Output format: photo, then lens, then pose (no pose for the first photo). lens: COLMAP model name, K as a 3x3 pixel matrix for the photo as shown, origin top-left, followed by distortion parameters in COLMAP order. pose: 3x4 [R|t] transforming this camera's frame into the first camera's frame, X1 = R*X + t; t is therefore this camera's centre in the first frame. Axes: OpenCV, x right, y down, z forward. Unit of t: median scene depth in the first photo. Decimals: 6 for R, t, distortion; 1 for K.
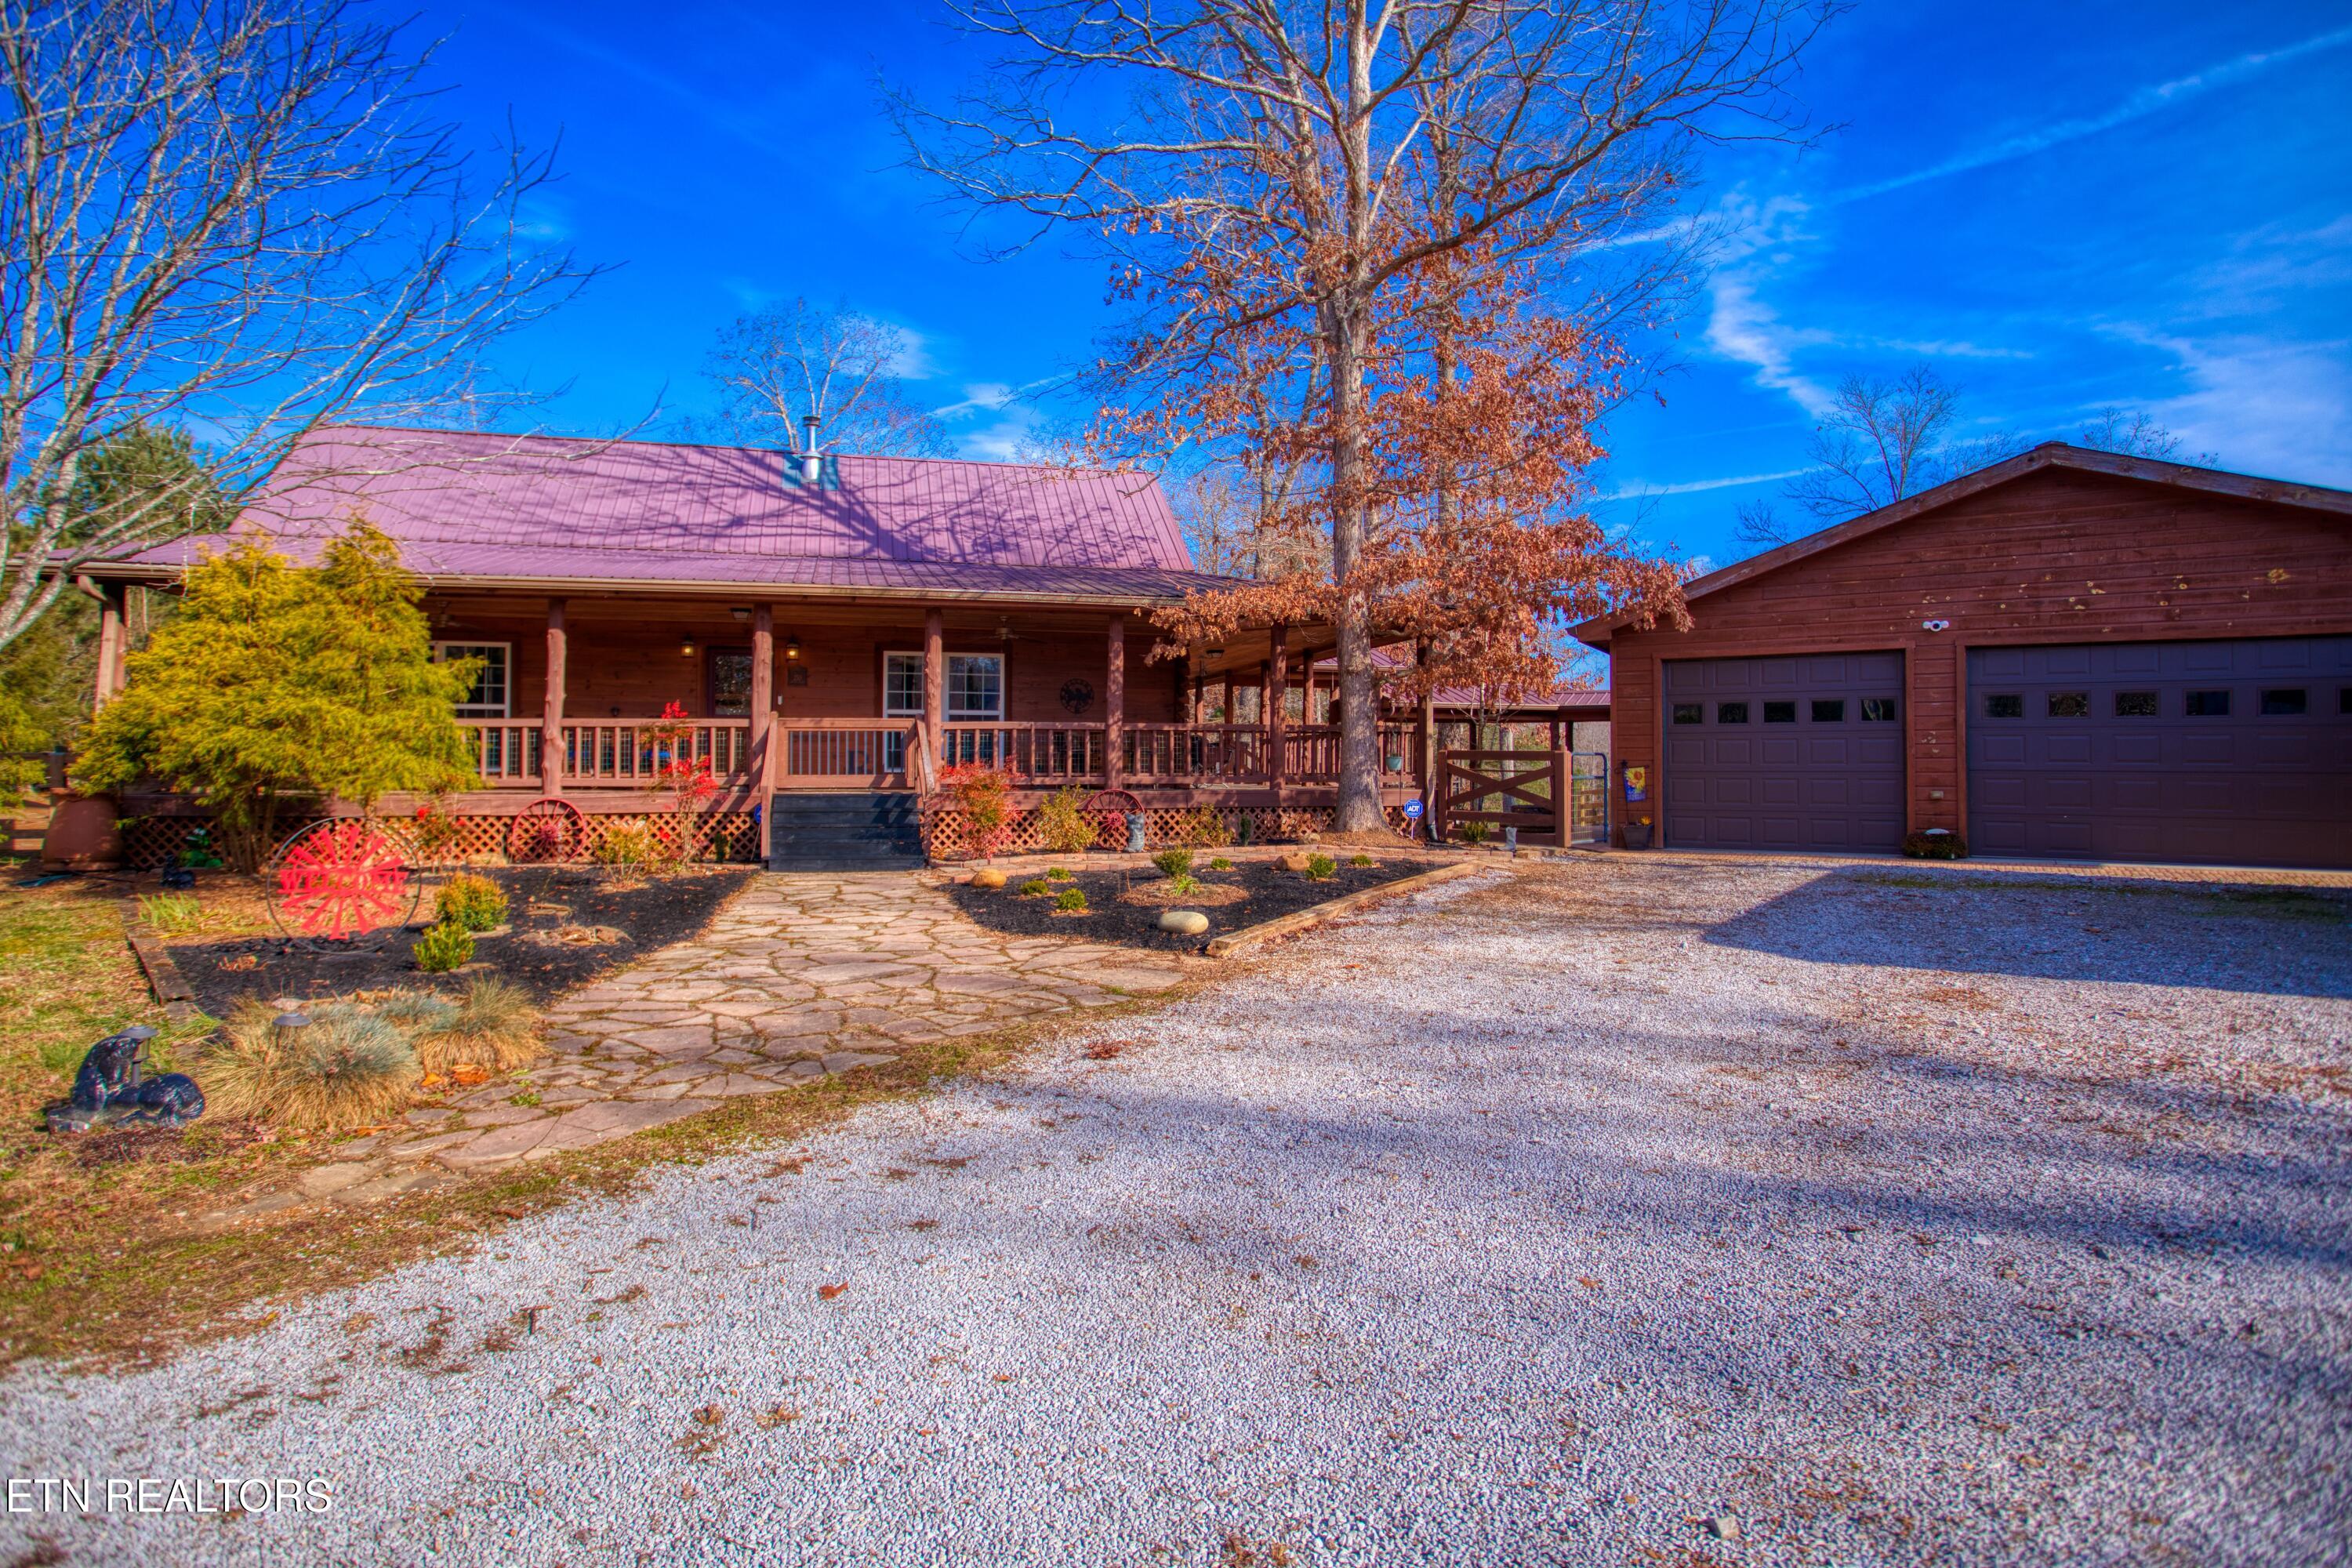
lens RADIAL K [[1316.9, 0, 1145.0], [0, 1316.9, 752.3], [0, 0, 1]] dist [-0.001567, 0.050336]
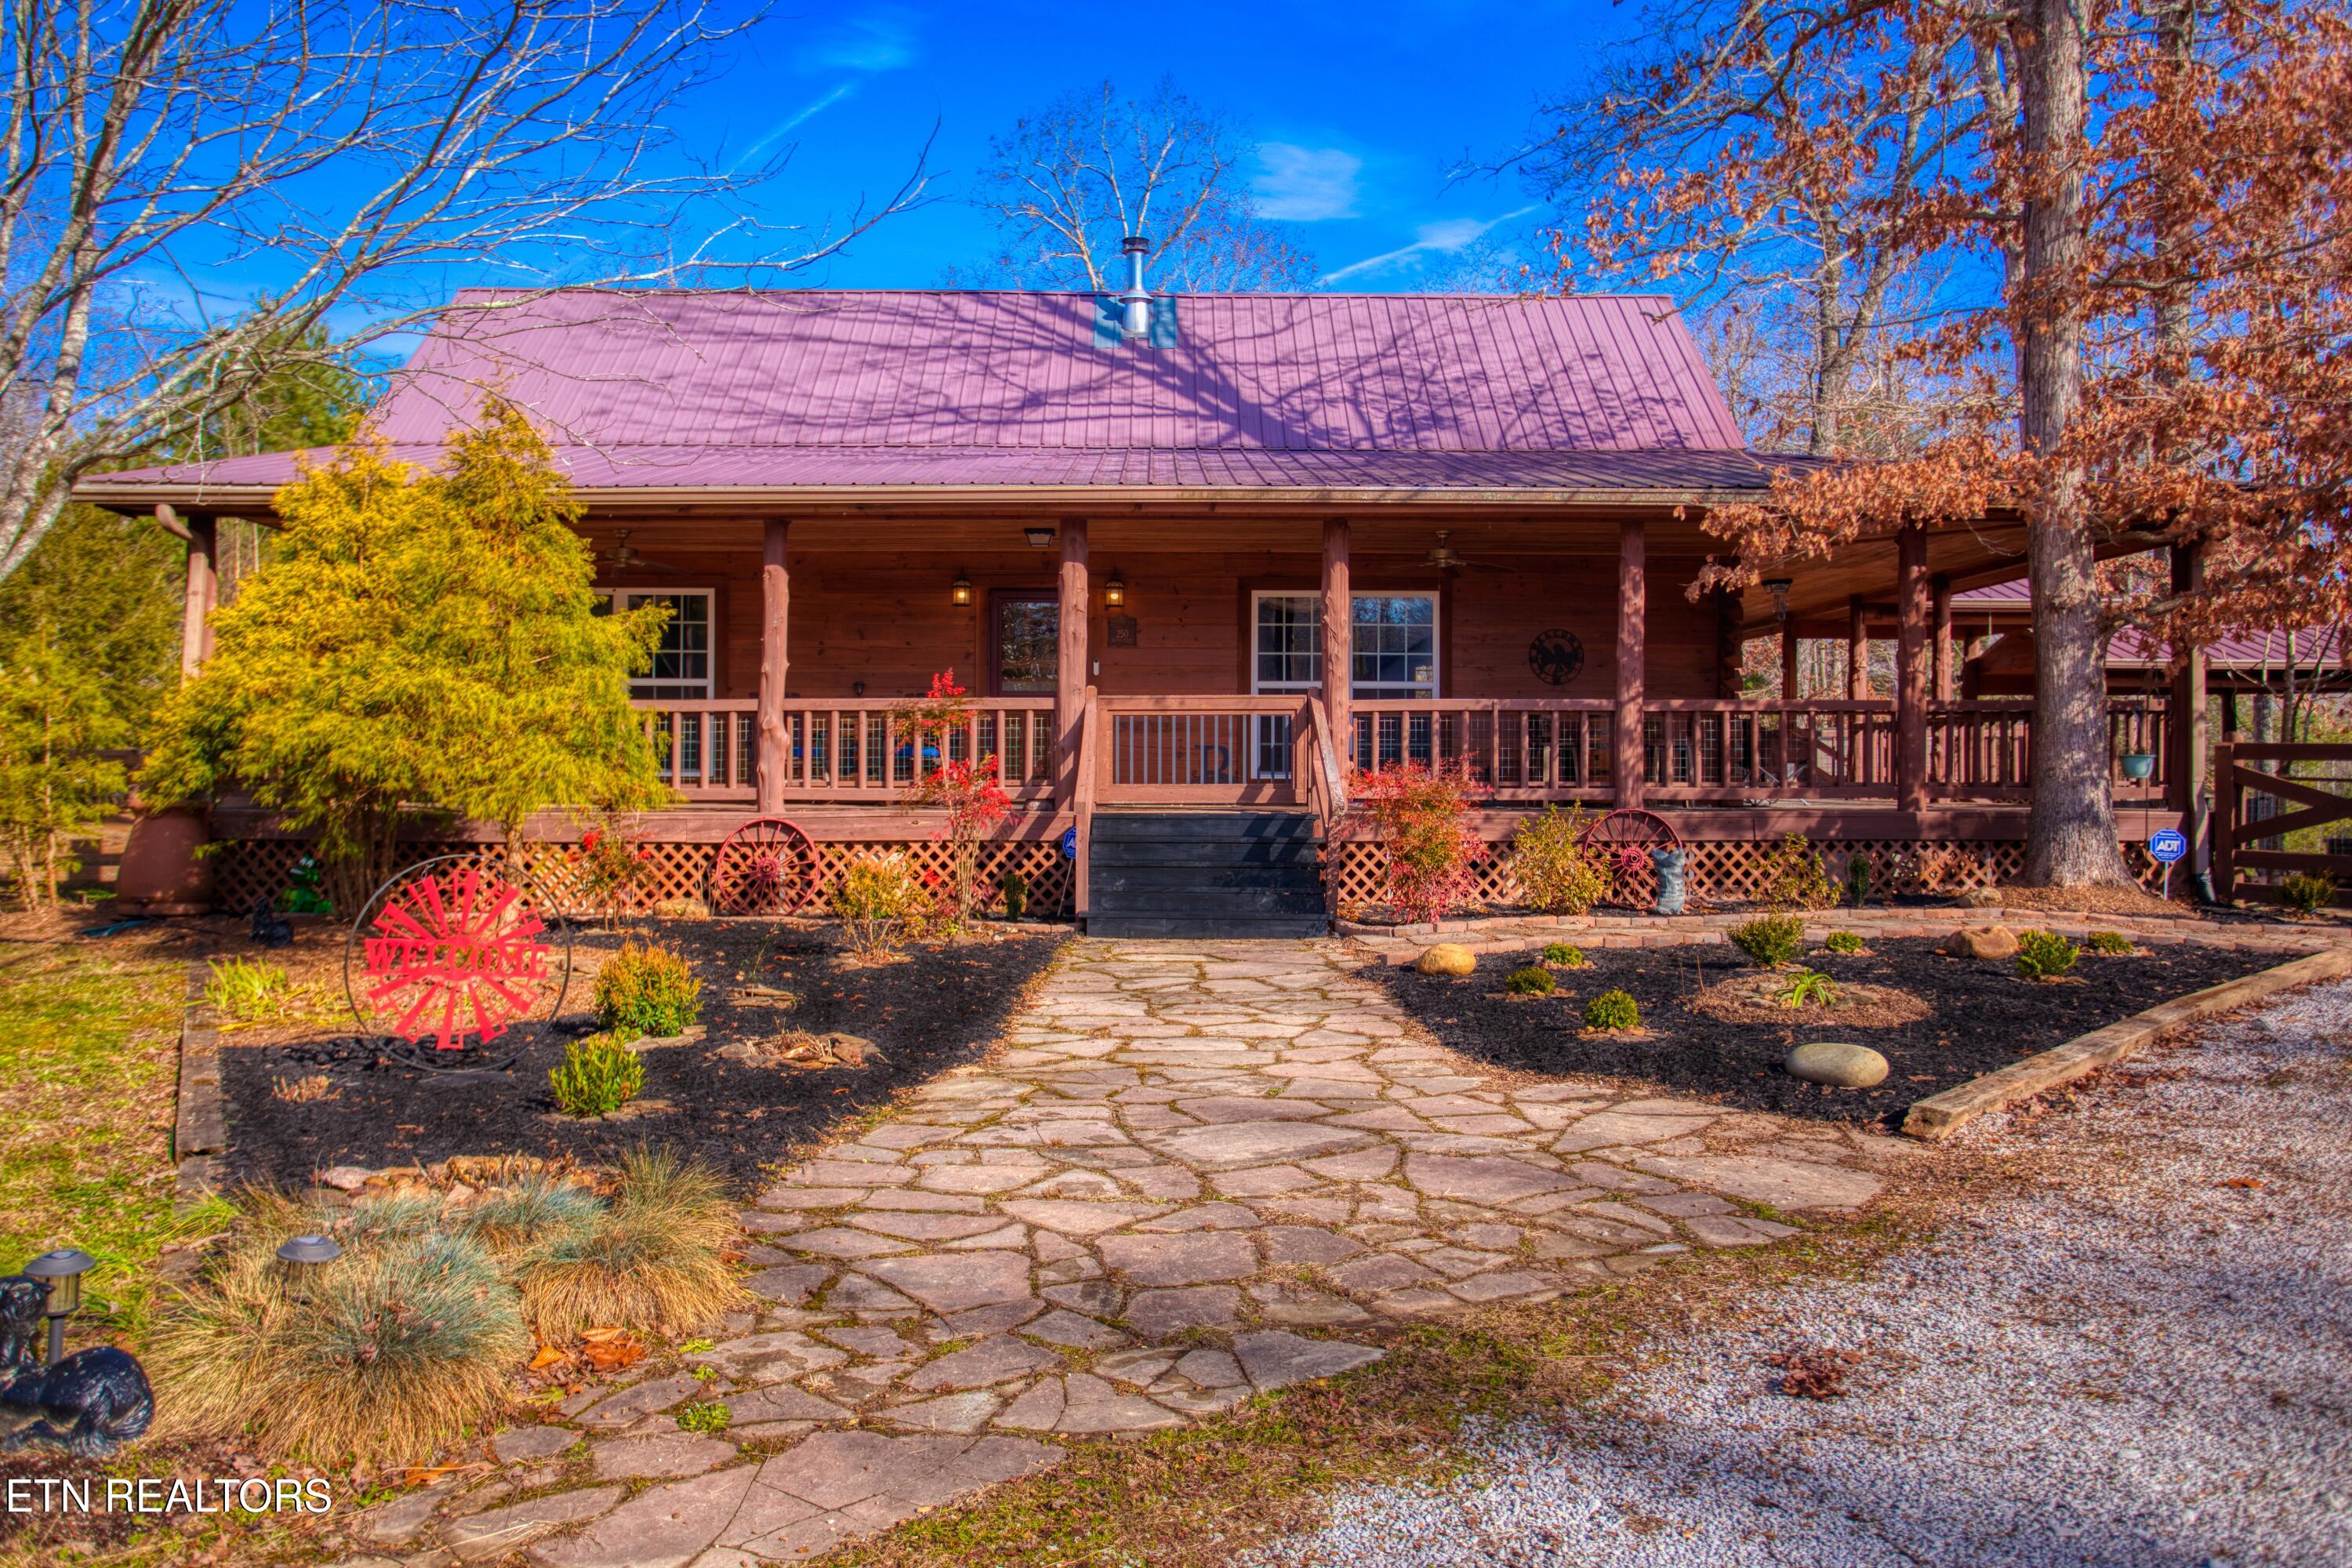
lens RADIAL K [[1856.7, 0, 1177.3], [0, 1856.7, 750.9], [0, 0, 1]] dist [0.119213, 0.004876]
pose [[0.977506, -0.000942, -0.210905, -0.048944], [0.001788, 0.999991, 0.003819, -0.002414], [0.210899, -0.004110, 0.977499, 0.119282]]
